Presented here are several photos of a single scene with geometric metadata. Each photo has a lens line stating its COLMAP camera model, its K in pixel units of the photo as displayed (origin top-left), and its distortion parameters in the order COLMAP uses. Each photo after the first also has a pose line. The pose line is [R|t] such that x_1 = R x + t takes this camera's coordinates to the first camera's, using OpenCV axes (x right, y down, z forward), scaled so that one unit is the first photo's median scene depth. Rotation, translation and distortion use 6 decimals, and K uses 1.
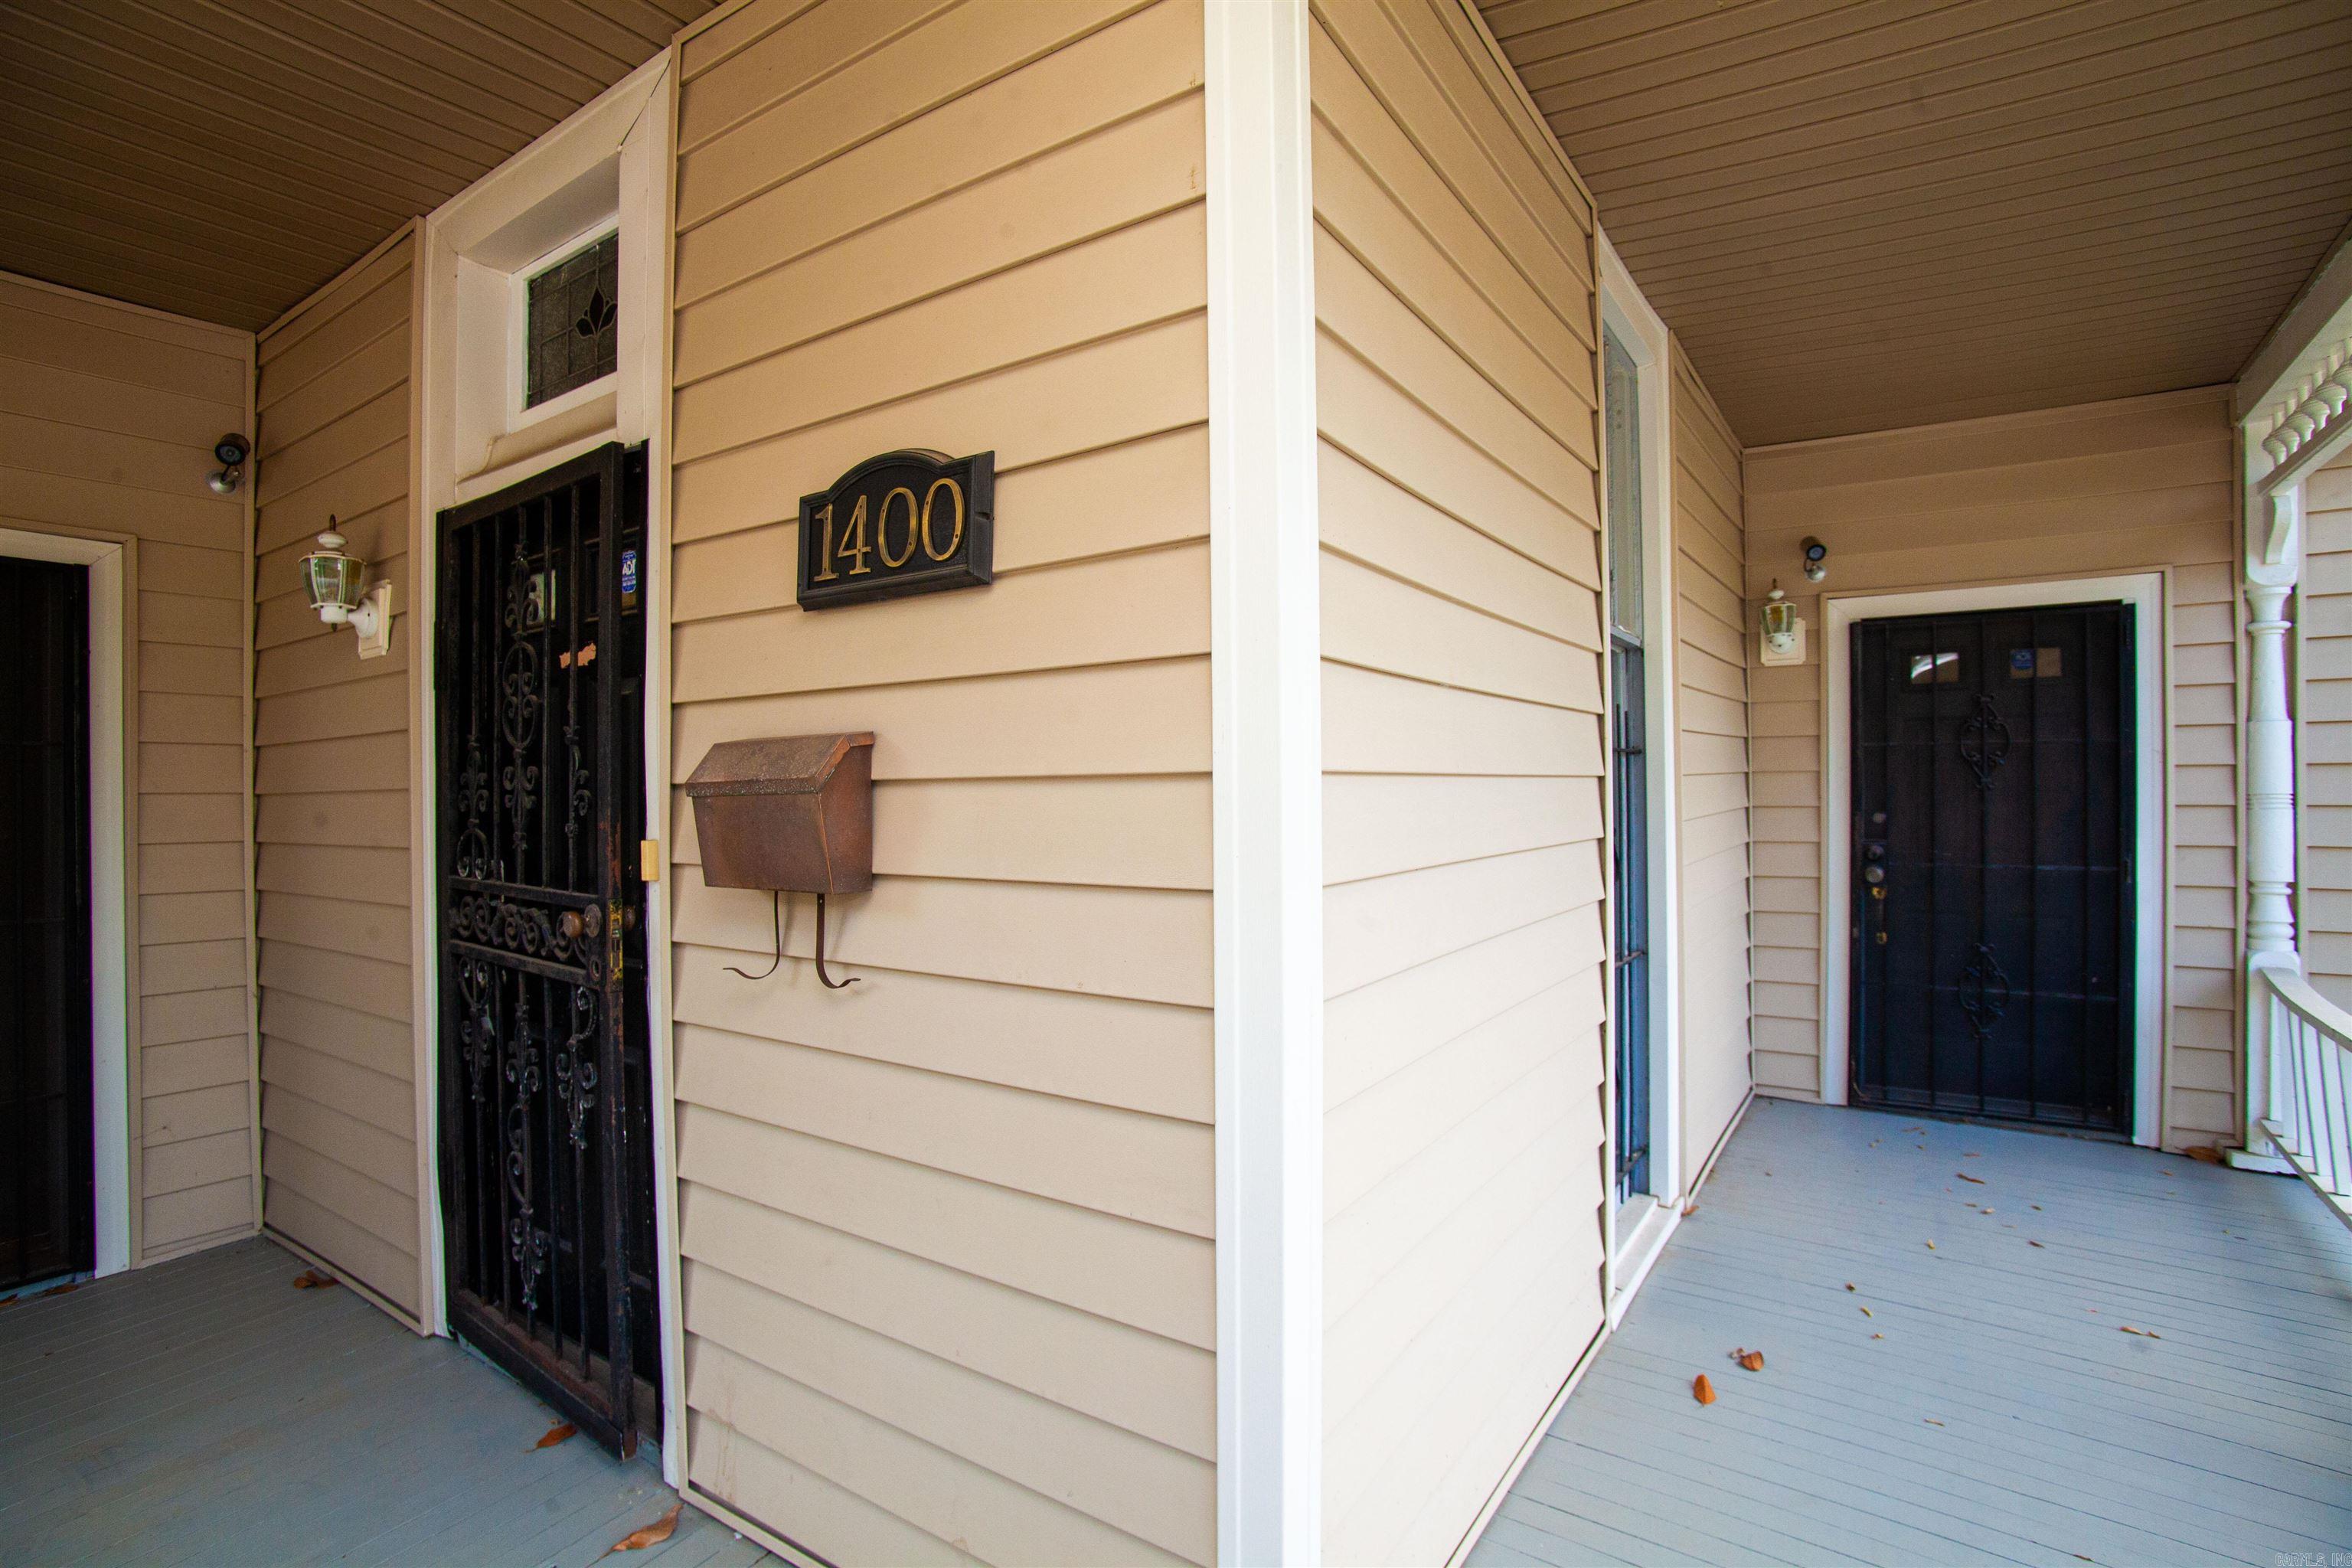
lens RADIAL K [[1129.0, 0, 1168.9], [0, 1129.0, 782.6], [0, 0, 1]] dist [-0.039219, 0.002574]
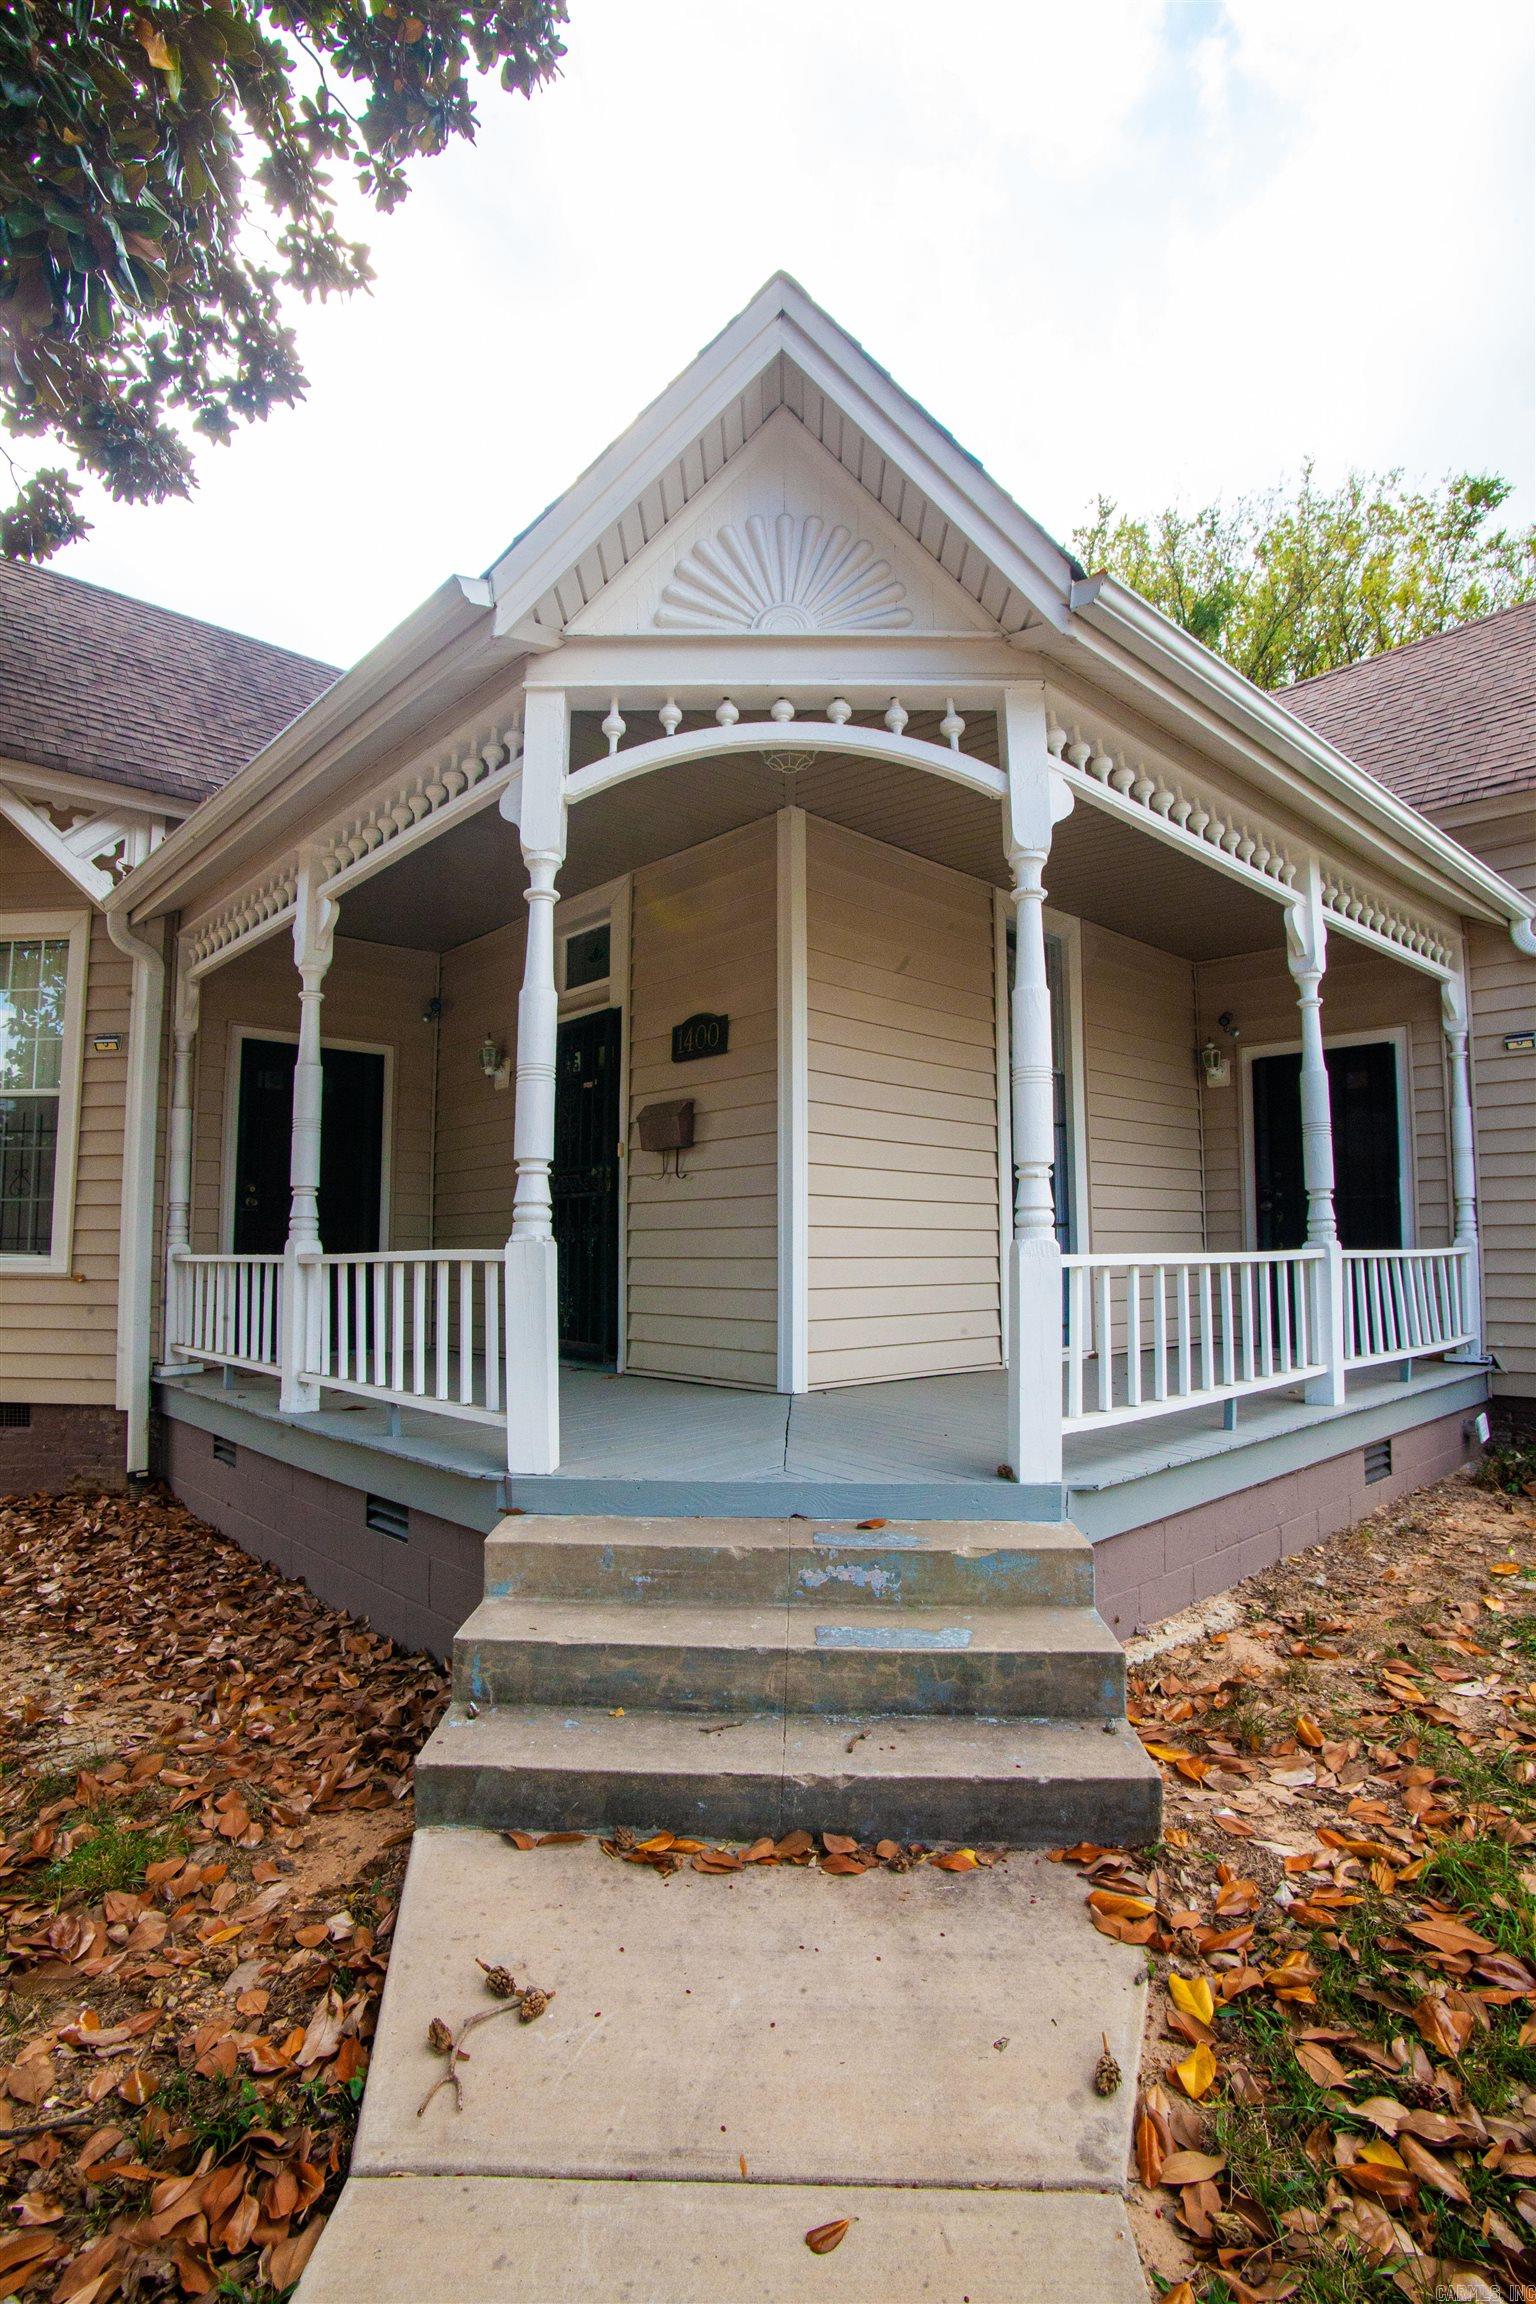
lens RADIAL K [[1106.0, 0, 746.0], [0, 1106.0, 1163.7], [0, 0, 1]] dist [-0.039219, 0.002574]
pose [[0.971985, -0.006214, -0.234963, 0.389338], [-0.011247, 0.997276, -0.072901, 0.227943], [0.234776, 0.073501, 0.969267, -1.257652]]
